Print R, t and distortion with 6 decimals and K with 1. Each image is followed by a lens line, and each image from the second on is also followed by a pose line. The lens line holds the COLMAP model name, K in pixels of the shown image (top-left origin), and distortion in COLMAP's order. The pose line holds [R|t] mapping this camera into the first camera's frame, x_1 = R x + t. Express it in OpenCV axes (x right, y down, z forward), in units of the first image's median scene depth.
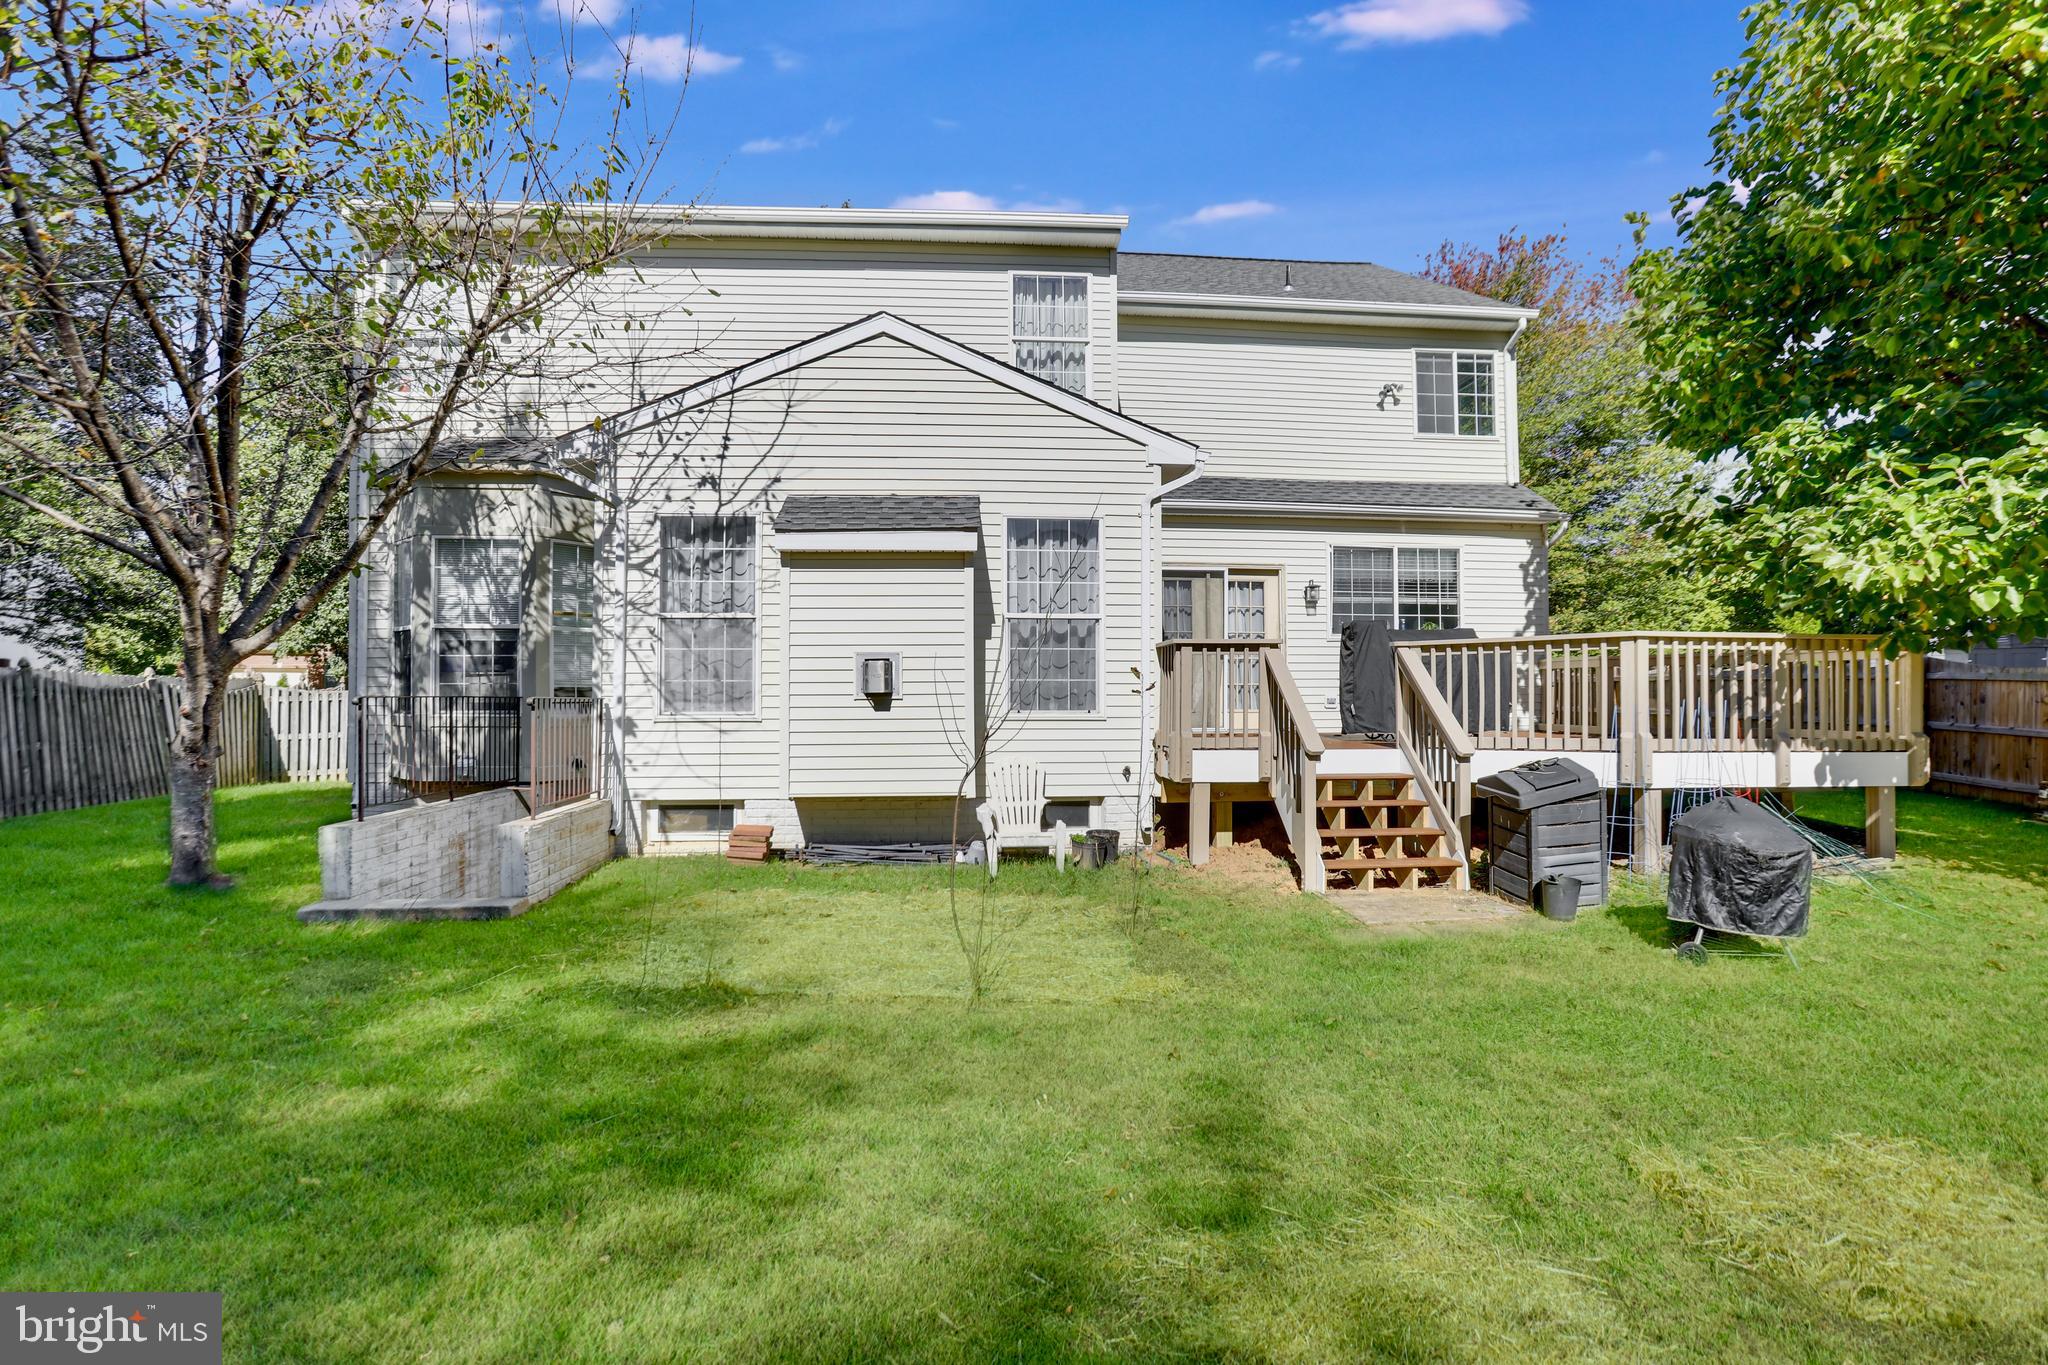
lens RADIAL K [[969.8, 0, 1022.3], [0, 969.8, 666.7], [0, 0, 1]] dist [-0.043409, -0.000152]
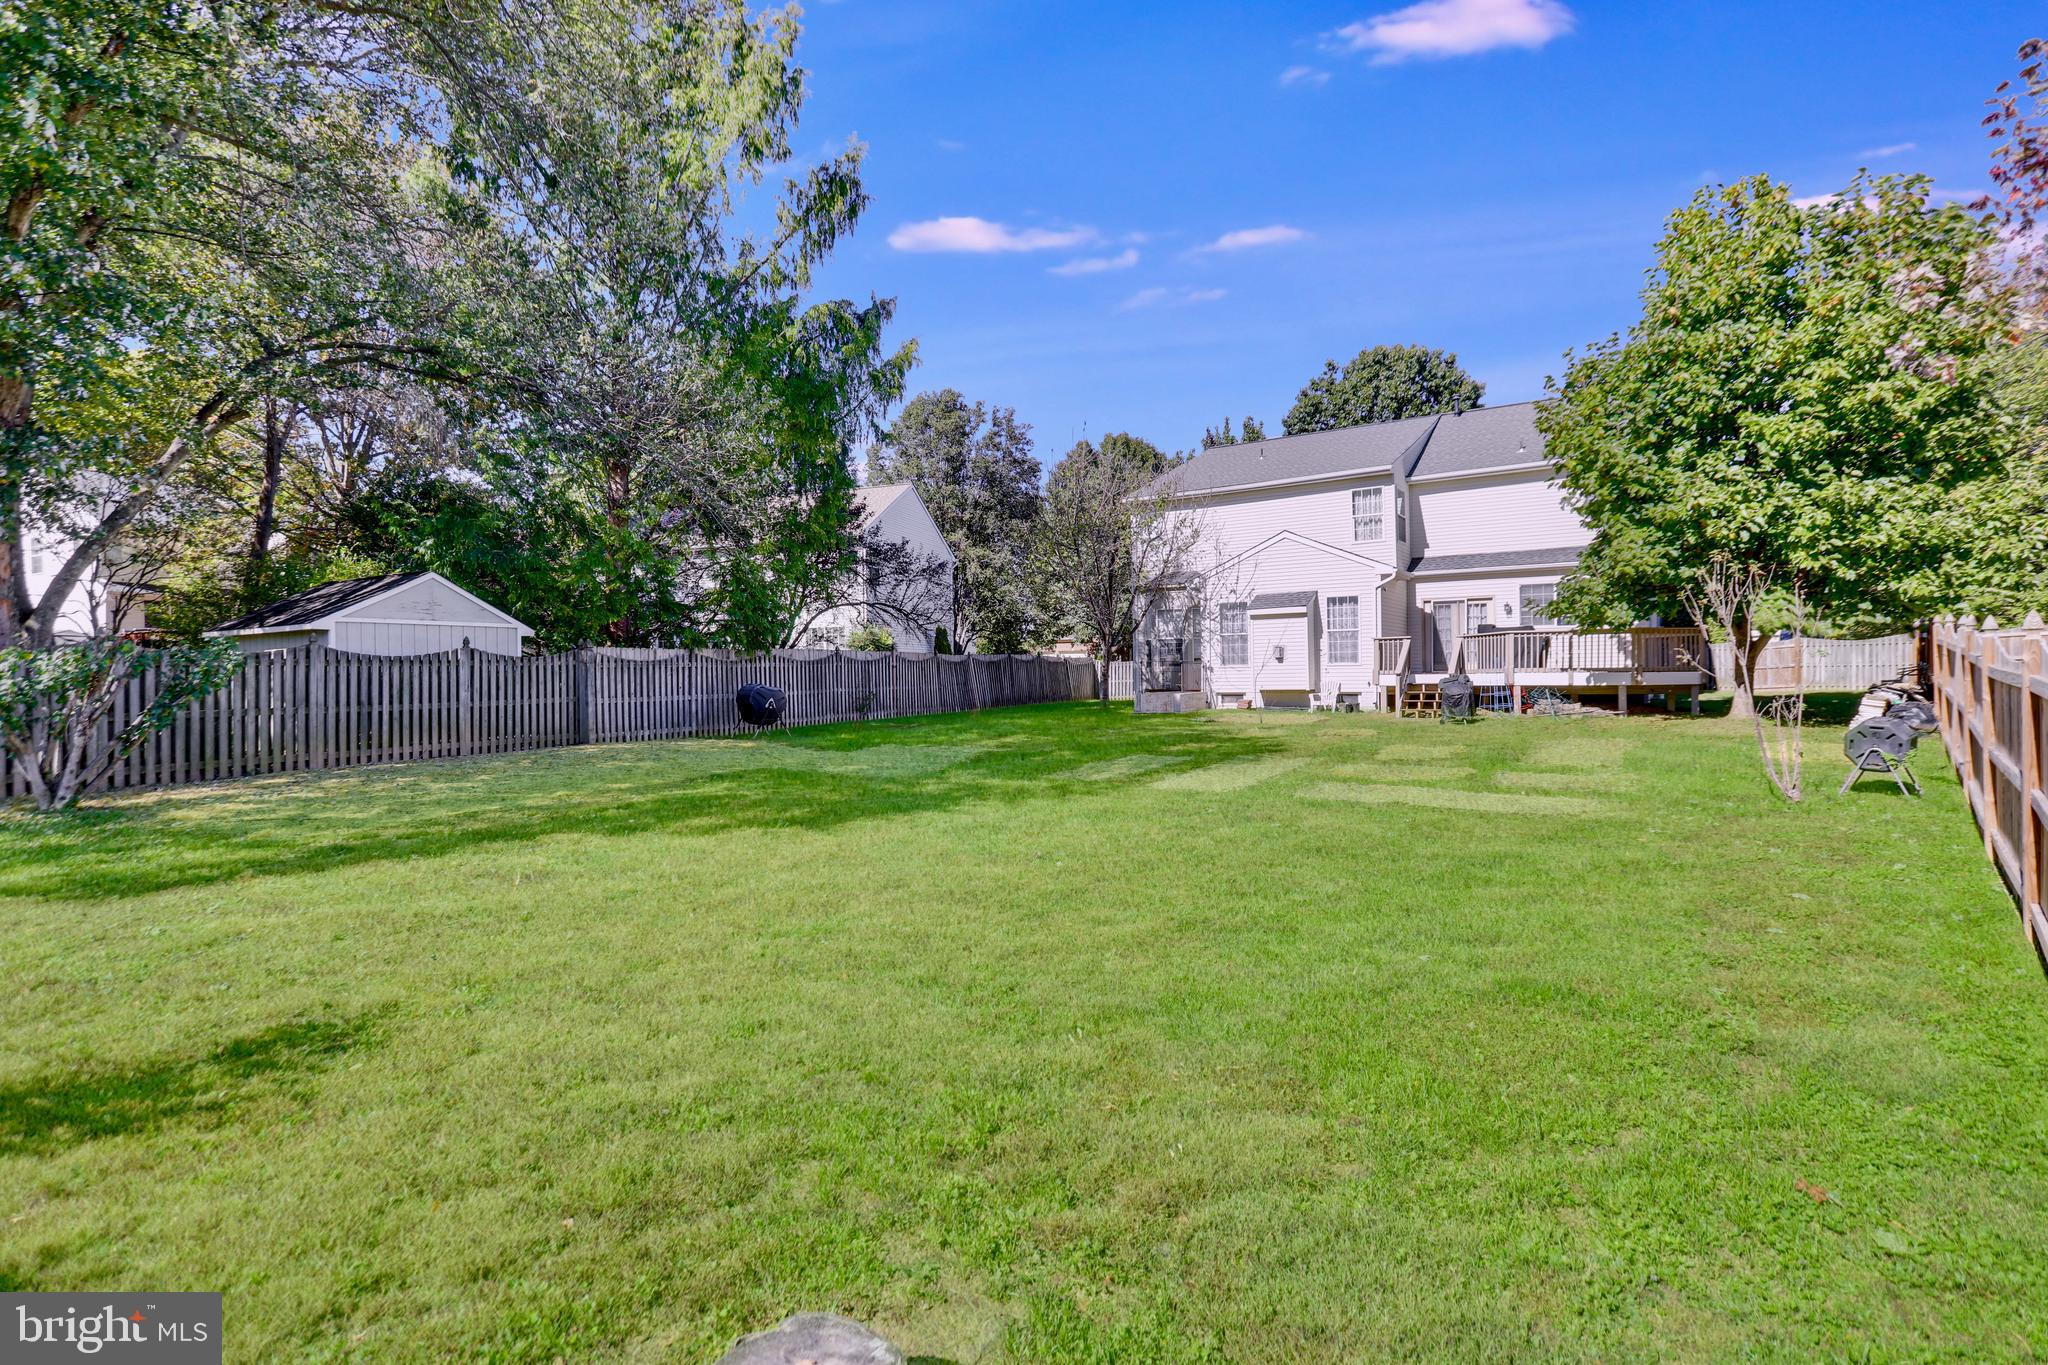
lens RADIAL K [[969.8, 0, 1022.9], [0, 969.8, 664.7], [0, 0, 1]] dist [-0.043409, -0.000152]
pose [[0.773692, -0.014737, -0.633390, 1.135248], [0.032183, 0.999353, 0.016061, -0.025971], [0.632744, -0.032811, 0.773666, -1.873730]]
